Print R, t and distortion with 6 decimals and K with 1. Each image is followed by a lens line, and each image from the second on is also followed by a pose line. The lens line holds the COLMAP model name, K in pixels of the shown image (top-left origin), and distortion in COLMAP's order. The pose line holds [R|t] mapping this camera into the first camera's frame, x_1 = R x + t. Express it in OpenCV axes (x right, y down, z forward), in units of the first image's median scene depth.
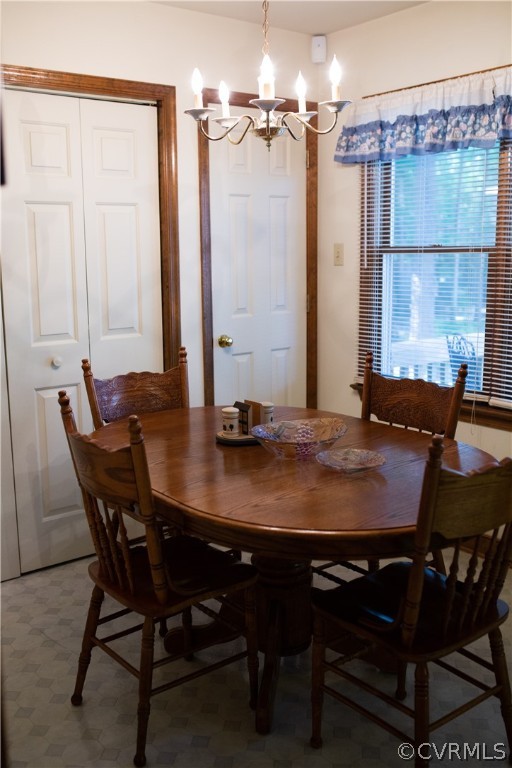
lens RADIAL K [[752.5, 0, 255.9], [0, 752.5, 380.4], [0, 0, 1]] dist [-0.034466, 0.000000]
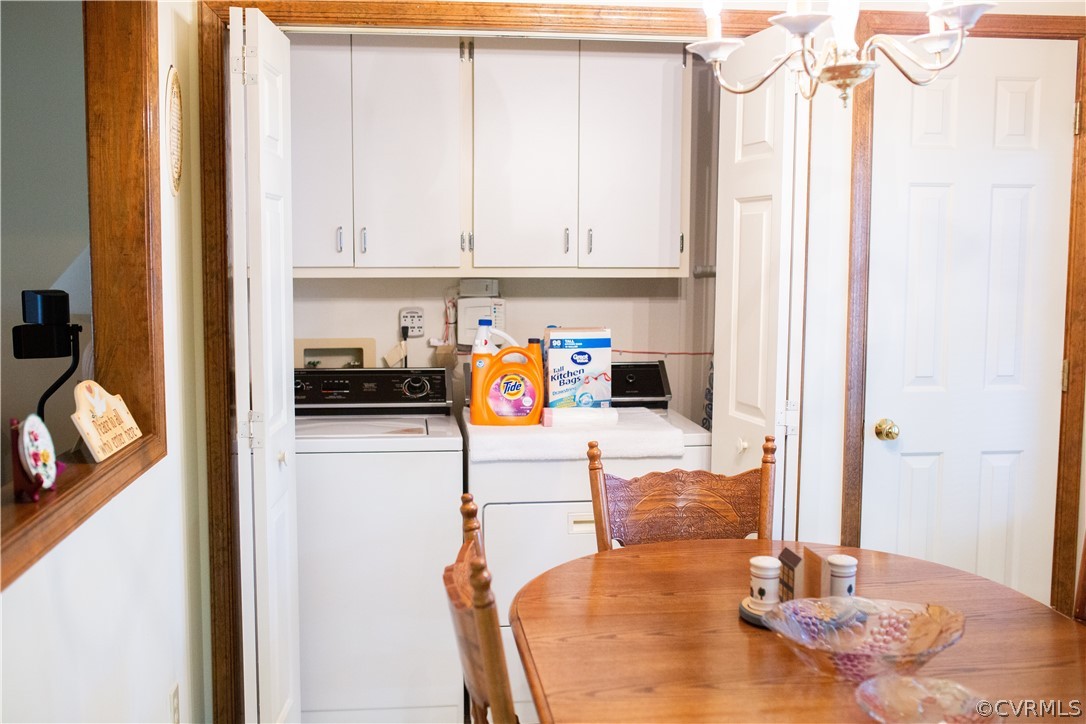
lens RADIAL K [[1064.1, 0, 541.8], [0, 1064.1, 367.3], [0, 0, 1]] dist [-0.034466, 0.000000]
pose [[0.852762, 0.068373, -0.517805, 0.197937], [-0.105278, 0.993548, -0.042188, -0.047955], [0.511579, 0.090489, 0.854458, 0.191701]]
